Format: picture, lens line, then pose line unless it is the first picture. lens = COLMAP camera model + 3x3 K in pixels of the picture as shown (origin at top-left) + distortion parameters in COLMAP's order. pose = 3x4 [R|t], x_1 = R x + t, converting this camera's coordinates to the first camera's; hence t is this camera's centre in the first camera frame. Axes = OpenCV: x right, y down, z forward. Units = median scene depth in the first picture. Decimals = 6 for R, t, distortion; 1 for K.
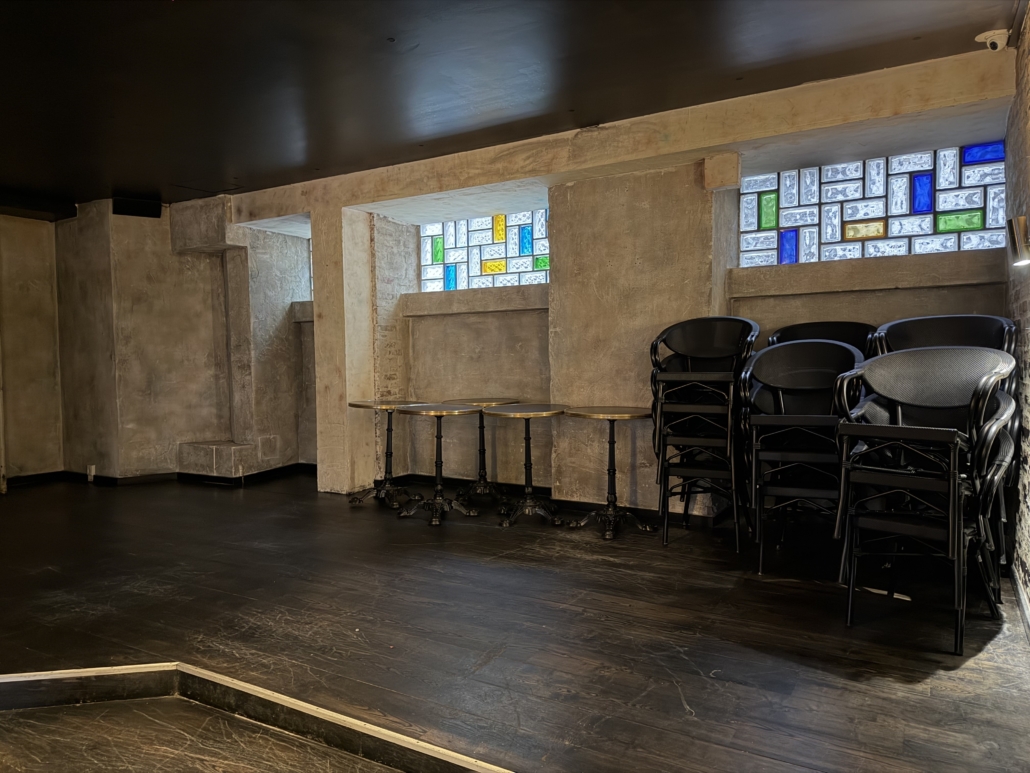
lens RADIAL K [[732.1, 0, 522.5], [0, 732.1, 389.0], [0, 0, 1]] dist [0.066160, -0.079983]
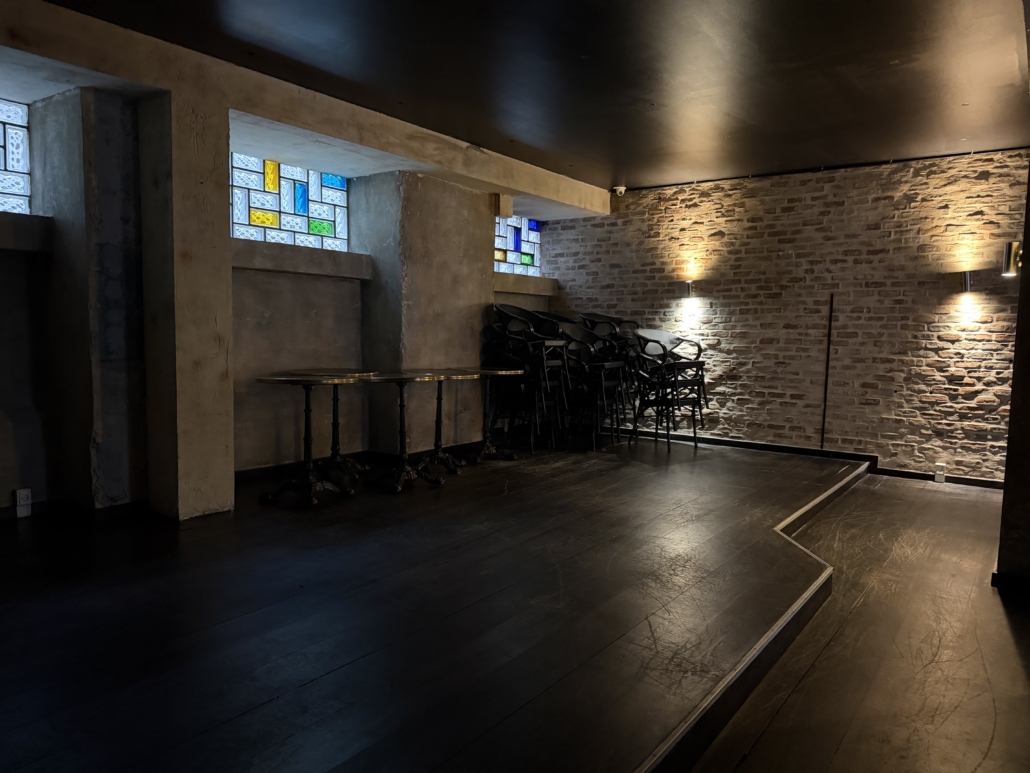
lens RADIAL K [[732.1, 0, 524.1], [0, 732.1, 392.8], [0, 0, 1]] dist [0.066160, -0.079983]
pose [[0.060678, -0.069259, 0.995752, -1.155669], [0.025561, 0.997370, 0.067814, -0.015974], [-0.997830, 0.021338, 0.062289, 0.821104]]
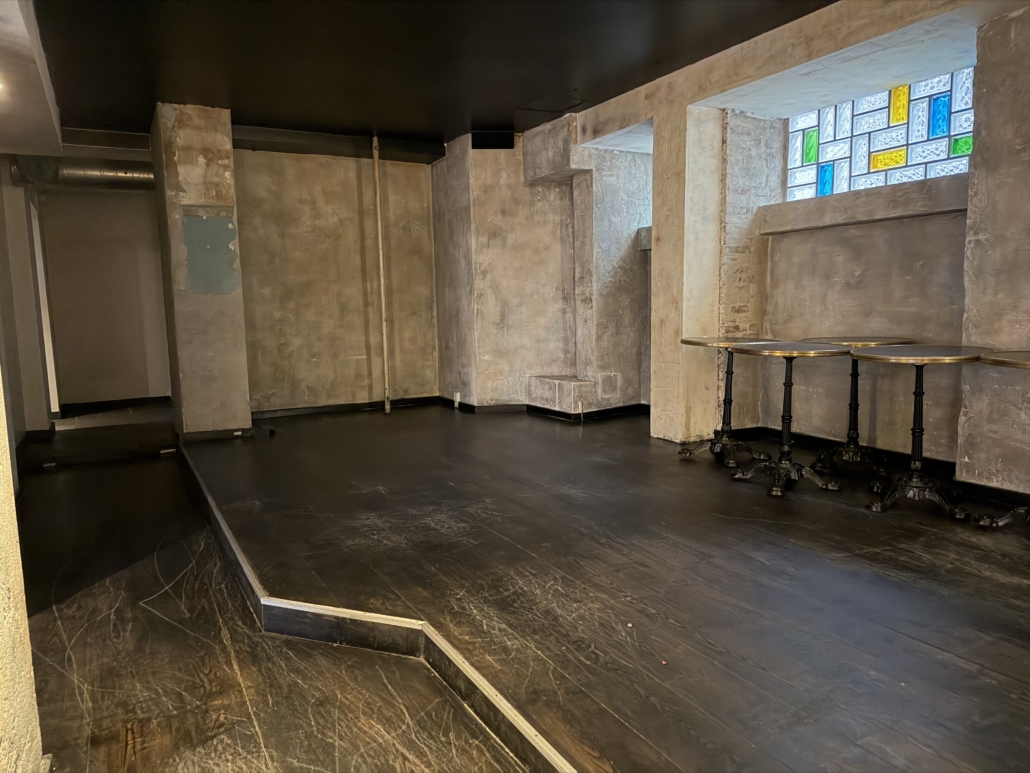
lens RADIAL K [[732.1, 0, 504.8], [0, 732.1, 385.2], [0, 0, 1]] dist [0.066160, -0.079983]
pose [[0.858237, 0.053547, -0.510453, 0.029997], [-0.014840, 0.996716, 0.079606, 0.009226], [0.513039, -0.060745, 0.856213, 0.182006]]
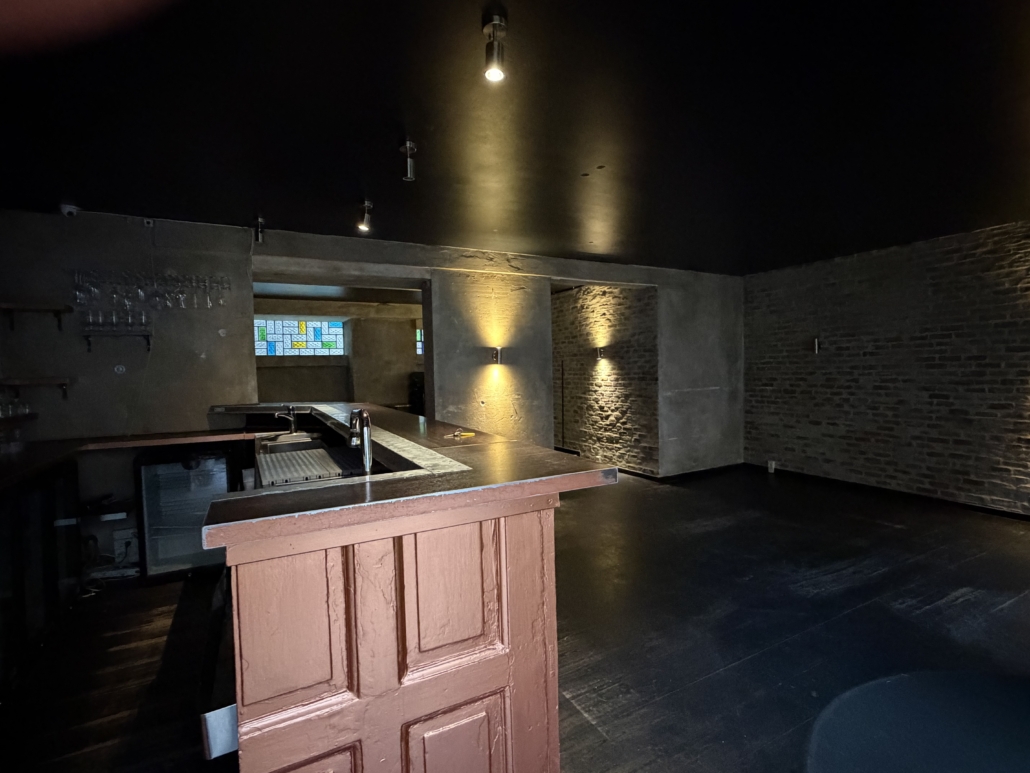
lens RADIAL K [[518.9, 0, 508.5], [0, 518.9, 389.3], [0, 0, 1]] dist [-0.002633, -0.000096]
pose [[0.514046, -0.027582, 0.857319, -1.317428], [0.052776, 0.998606, 0.000483, -0.006176], [-0.856137, 0.044998, 0.514786, -0.389613]]
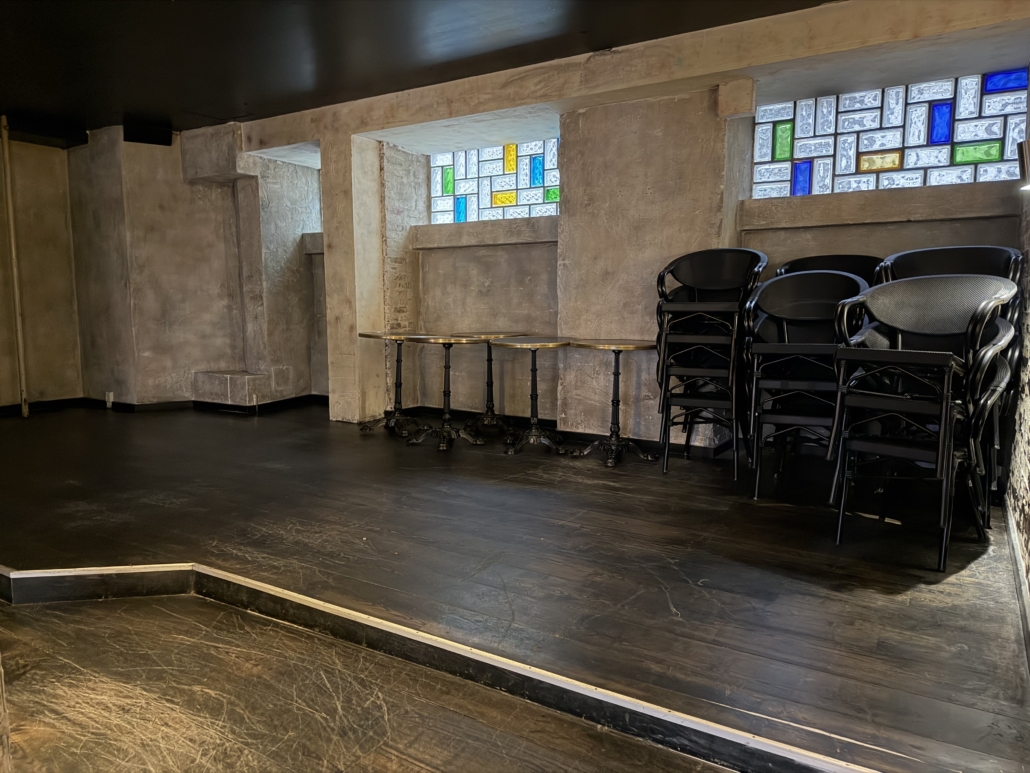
lens RADIAL K [[732.1, 0, 522.5], [0, 732.1, 392.8], [0, 0, 1]] dist [0.066160, -0.079983]
pose [[0.999681, 0.017395, -0.018319, 0.010598], [-0.015925, 0.996864, 0.077518, 0.022003], [0.019610, -0.077201, 0.996823, -0.013061]]
